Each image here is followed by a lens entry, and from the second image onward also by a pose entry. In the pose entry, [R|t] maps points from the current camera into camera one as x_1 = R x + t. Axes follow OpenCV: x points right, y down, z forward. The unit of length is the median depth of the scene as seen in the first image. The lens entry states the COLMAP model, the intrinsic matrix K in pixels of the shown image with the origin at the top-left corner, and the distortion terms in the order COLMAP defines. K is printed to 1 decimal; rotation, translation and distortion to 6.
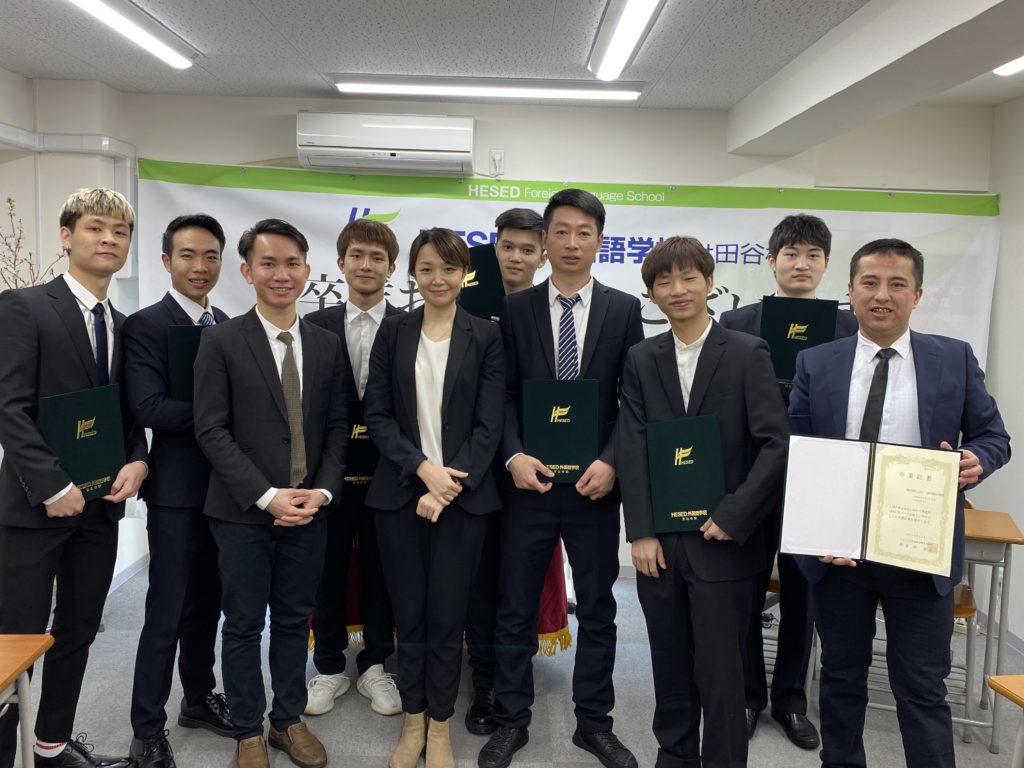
lens RADIAL K [[947.1, 0, 512.0], [0, 947.1, 384.0], [0, 0, 1]] dist [0.126933, -0.265854]
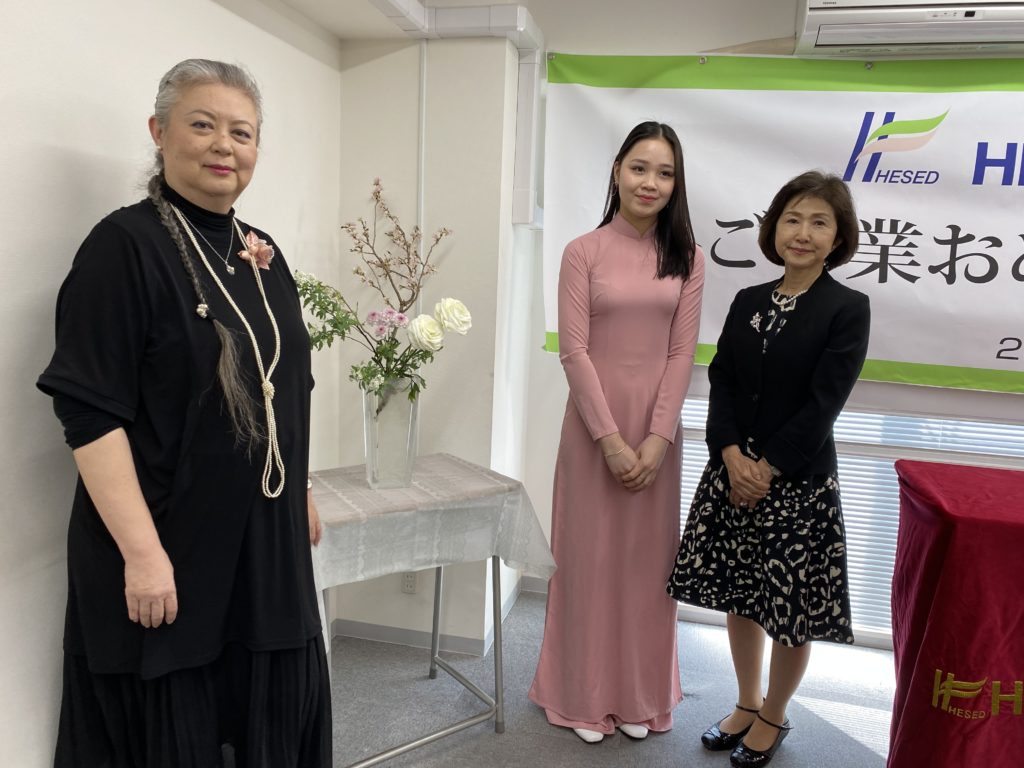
lens RADIAL K [[803.1, 0, 529.1], [0, 803.1, 382.7], [0, 0, 1]] dist [0.066148, -0.068843]
pose [[0.977023, 0.044304, -0.208481, -0.272938], [-0.036309, 0.998457, 0.042019, -0.015519], [0.210021, -0.033484, 0.977123, 0.410174]]
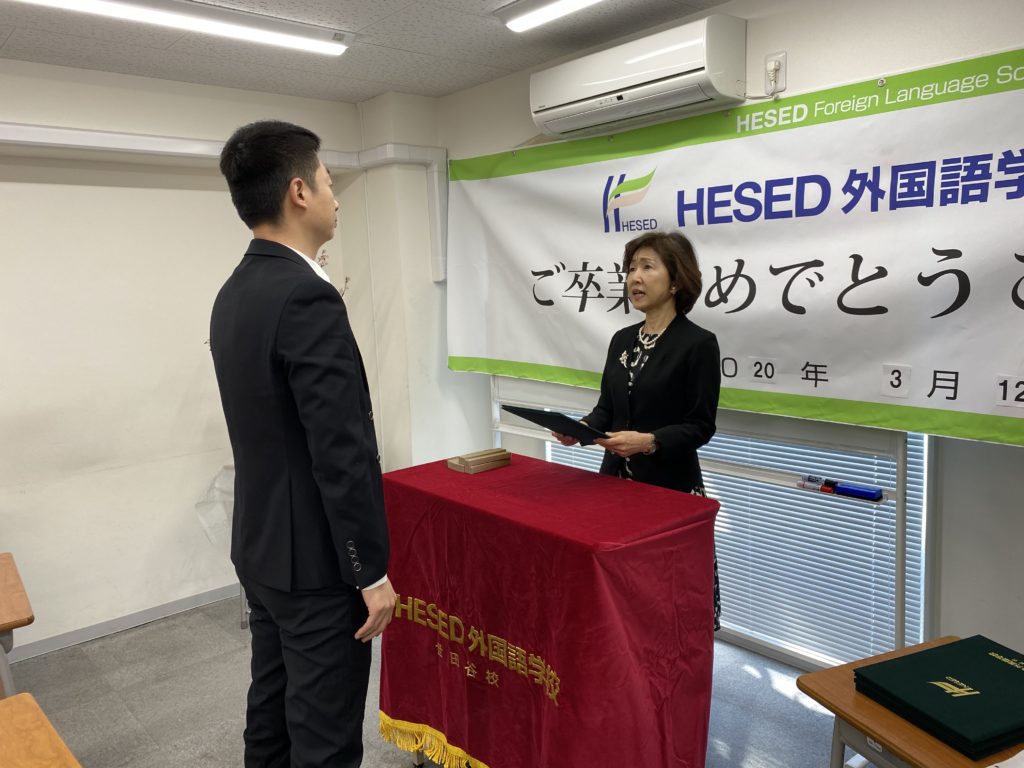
lens RADIAL K [[779.5, 0, 511.1], [0, 779.5, 373.1], [0, 0, 1]] dist [-0.006137, 0.003997]
pose [[0.681894, 0.030991, -0.730795, 0.265544], [-0.006793, 0.999327, 0.036041, -0.043062], [0.731420, -0.019612, 0.681645, 0.498608]]
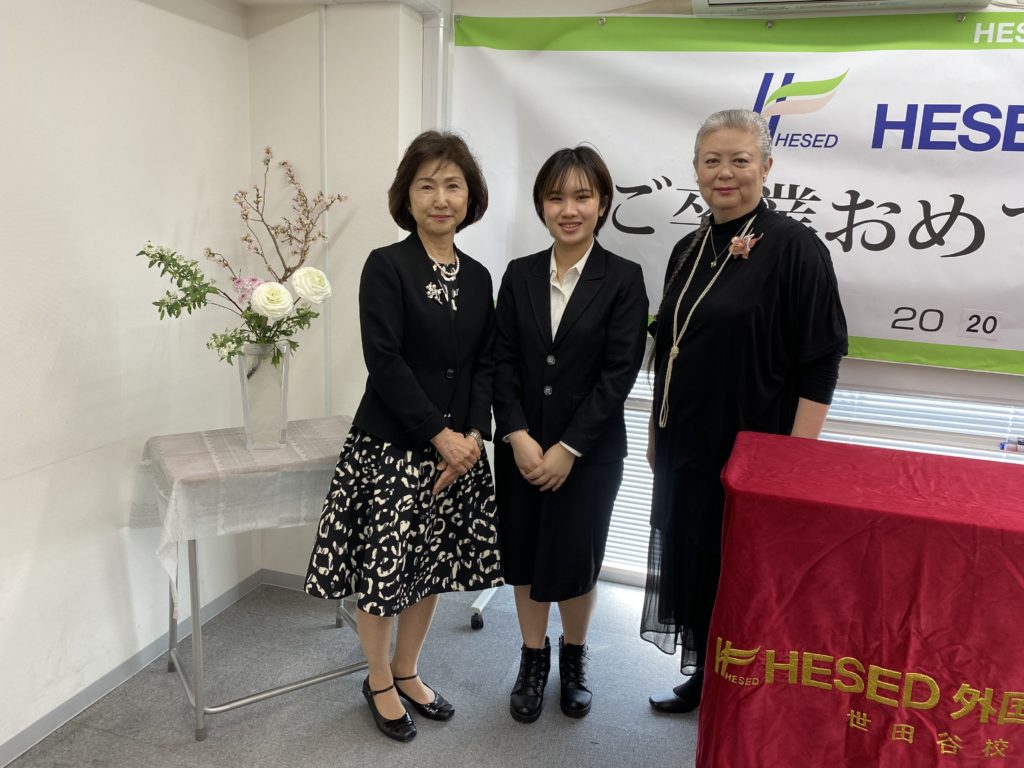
lens RADIAL K [[808.5, 0, 512.0], [0, 808.5, 384.0], [0, 0, 1]] dist [0.039893, -0.039413]
pose [[0.956647, 0.069993, -0.282713, -0.163875], [-0.042665, 0.993900, 0.101695, -0.027763], [0.288107, -0.085224, 0.953798, 0.425420]]
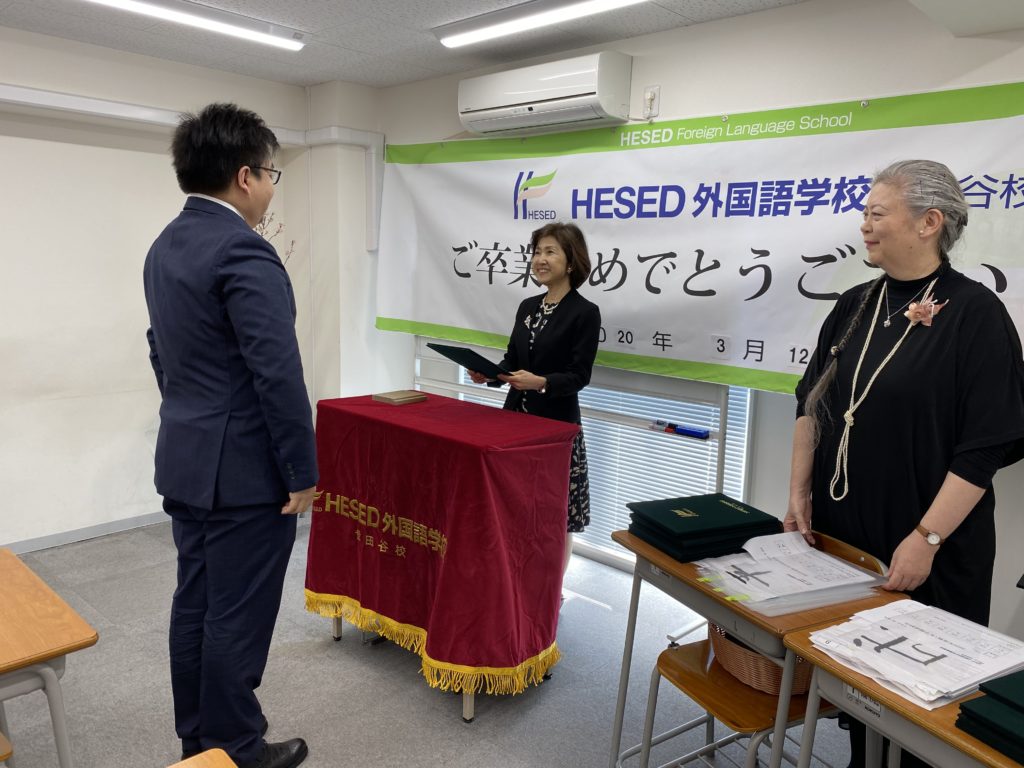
lens RADIAL K [[794.6, 0, 512.0], [0, 794.6, 384.0], [0, 0, 1]] dist [0.058163, -0.129763]
pose [[0.744839, 0.091146, -0.660990, 0.386069], [-0.067033, 0.995836, 0.061783, -0.020987], [0.663869, -0.001710, 0.747847, 0.398132]]
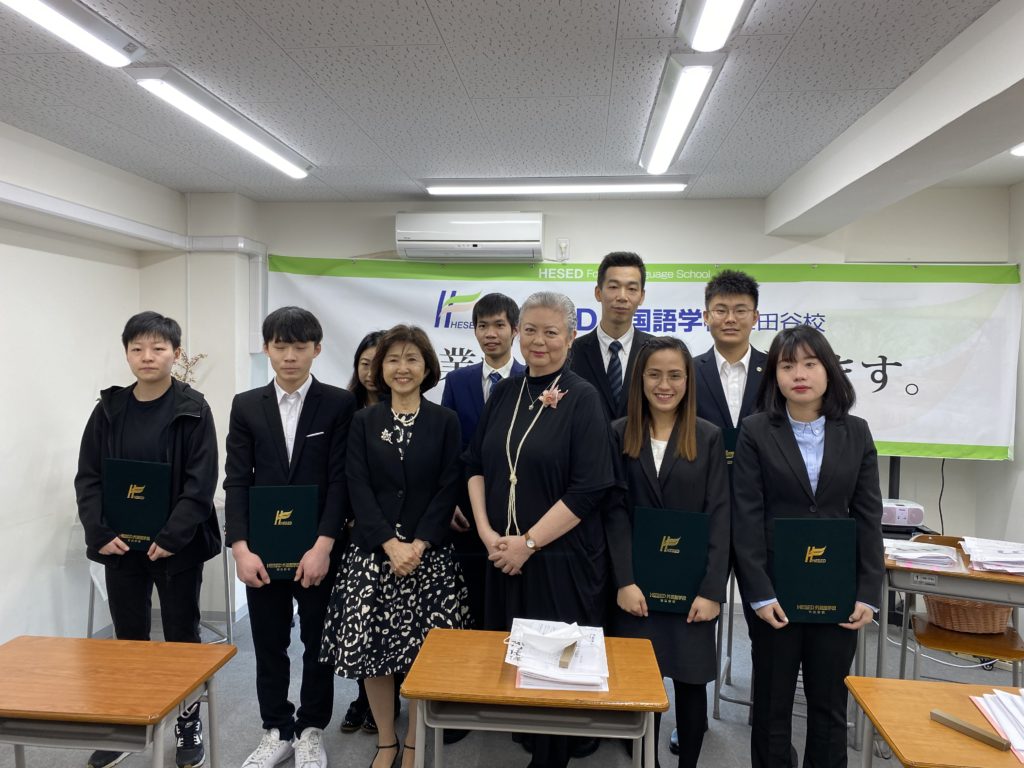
lens RADIAL K [[776.5, 0, 512.0], [0, 776.5, 384.0], [0, 0, 1]] dist [0.085743, -0.139724]
pose [[0.995482, -0.013538, -0.093978, 0.009312], [0.007200, 0.997696, -0.067453, -0.002598], [0.094675, 0.066471, 0.993287, 0.053569]]
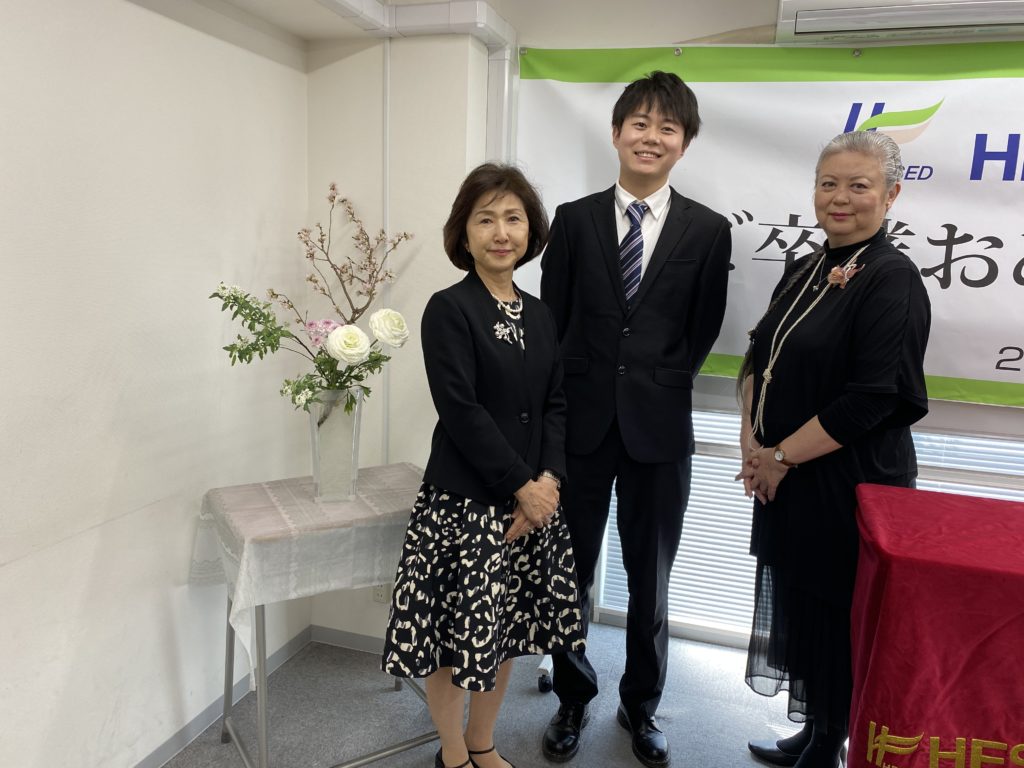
lens RADIAL K [[808.5, 0, 512.0], [0, 808.5, 384.0], [0, 0, 1]] dist [0.039893, -0.039413]
pose [[0.955576, 0.052973, -0.289947, -0.218831], [-0.037467, 0.997568, 0.058774, -0.029741], [0.292355, -0.045300, 0.955236, 0.442377]]
